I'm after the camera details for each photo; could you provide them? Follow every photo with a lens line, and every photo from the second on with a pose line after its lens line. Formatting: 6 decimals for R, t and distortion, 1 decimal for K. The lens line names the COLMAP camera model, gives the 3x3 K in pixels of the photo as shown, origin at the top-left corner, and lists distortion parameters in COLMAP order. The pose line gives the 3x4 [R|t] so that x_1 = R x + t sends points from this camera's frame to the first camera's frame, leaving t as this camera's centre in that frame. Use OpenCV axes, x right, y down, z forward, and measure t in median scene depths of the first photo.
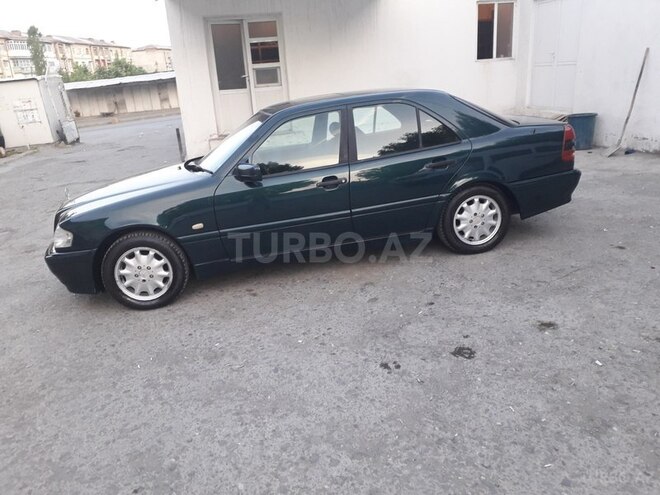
lens RADIAL K [[510.2, 0, 330.0], [0, 510.2, 247.5], [0, 0, 1]] dist [0.009322, -0.006102]
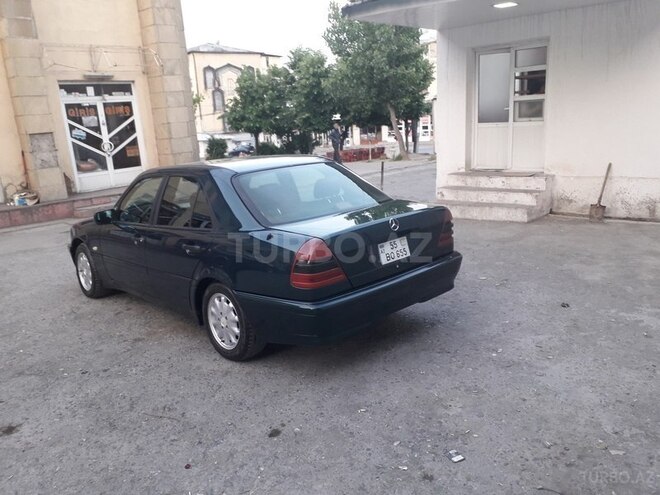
lens RADIAL K [[510.2, 0, 330.0], [0, 510.2, 247.5], [0, 0, 1]] dist [0.009322, -0.006102]
pose [[0.584677, 0.242045, -0.774317, 1.040905], [-0.249399, 0.961861, 0.112351, -0.318246], [0.771980, 0.127425, 0.622744, 0.590250]]
